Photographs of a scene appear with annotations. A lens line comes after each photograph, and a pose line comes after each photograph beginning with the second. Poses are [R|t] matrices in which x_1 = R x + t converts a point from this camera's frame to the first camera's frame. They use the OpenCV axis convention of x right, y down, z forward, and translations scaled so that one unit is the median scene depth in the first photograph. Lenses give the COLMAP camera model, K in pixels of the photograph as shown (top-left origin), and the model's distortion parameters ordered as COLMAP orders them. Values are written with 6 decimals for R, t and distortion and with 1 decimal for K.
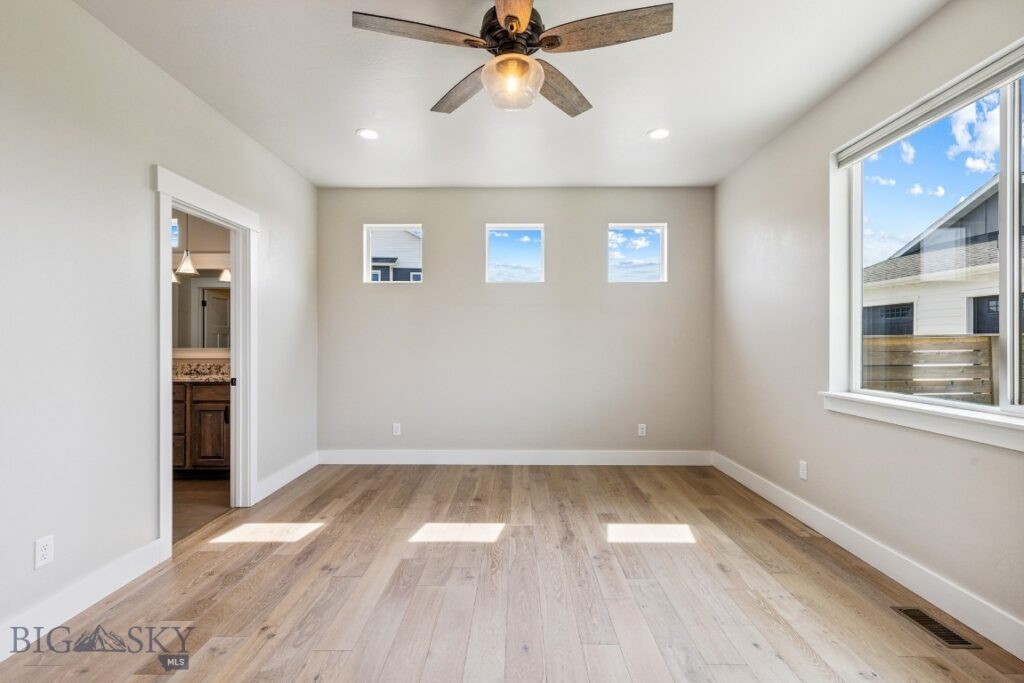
lens RADIAL K [[463.3, 0, 510.1], [0, 463.3, 343.1], [0, 0, 1]] dist [0.004566, 0.000908]
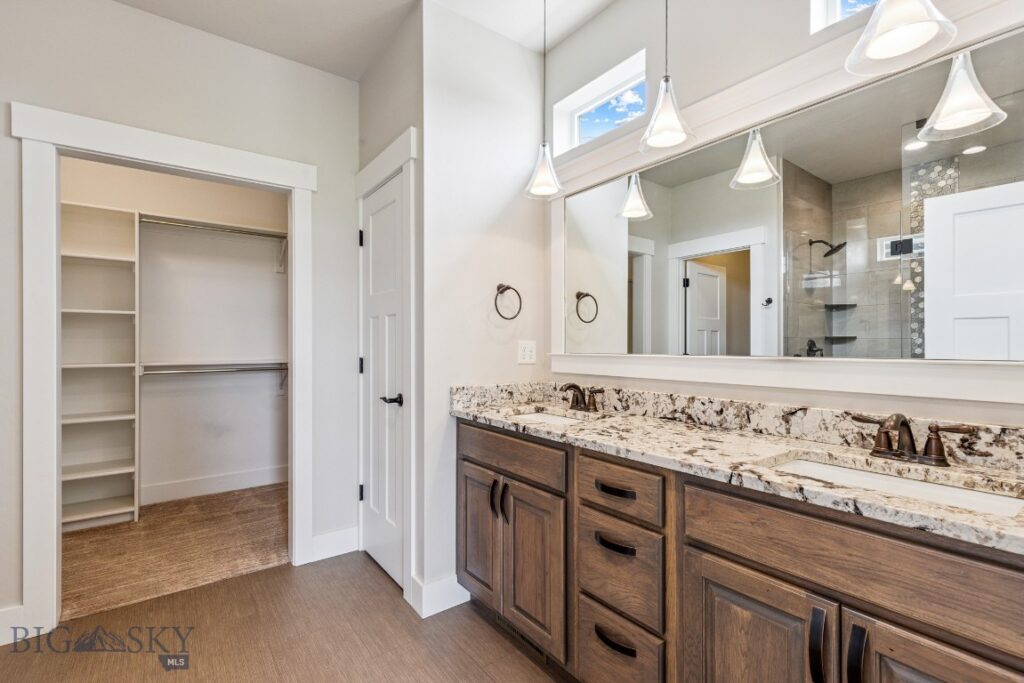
lens RADIAL K [[463.3, 0, 511.0], [0, 463.3, 343.5], [0, 0, 1]] dist [0.004566, 0.000908]
pose [[0.604493, -0.006211, -0.796586, -0.457781], [-0.000470, 0.999967, -0.008153, 0.004232], [0.796610, 0.005303, 0.604470, 0.651462]]
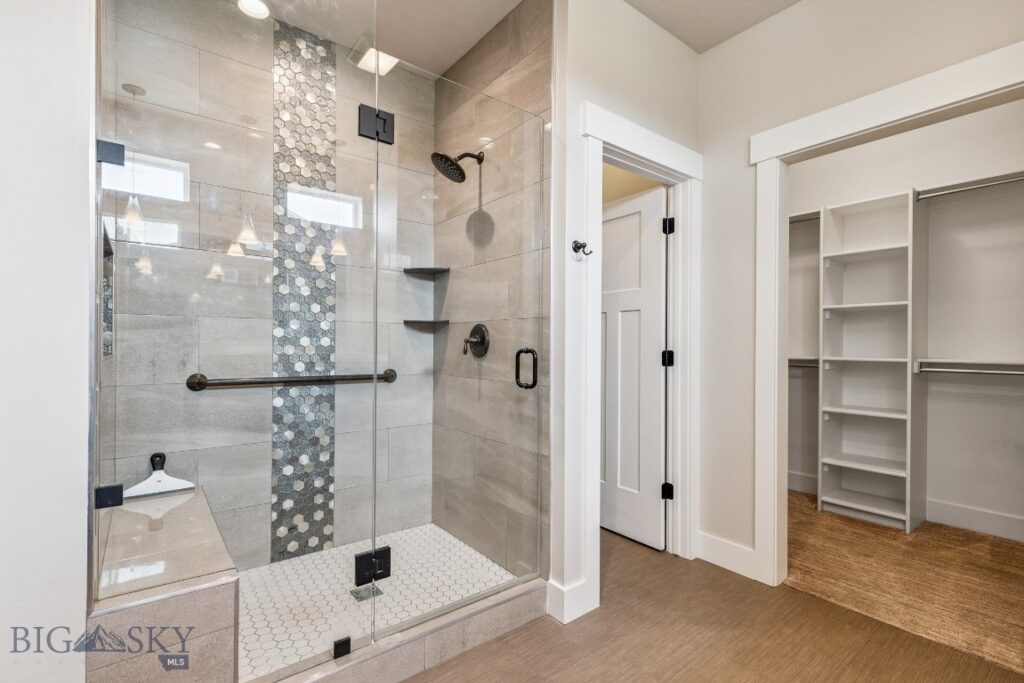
lens RADIAL K [[463.3, 0, 511.6], [0, 463.3, 344.1], [0, 0, 1]] dist [0.004566, 0.000908]
pose [[-0.781748, -0.012103, -0.623477, -0.589362], [-0.011595, 0.999921, -0.004872, 0.027504], [0.623487, 0.003421, -0.781826, 0.869377]]
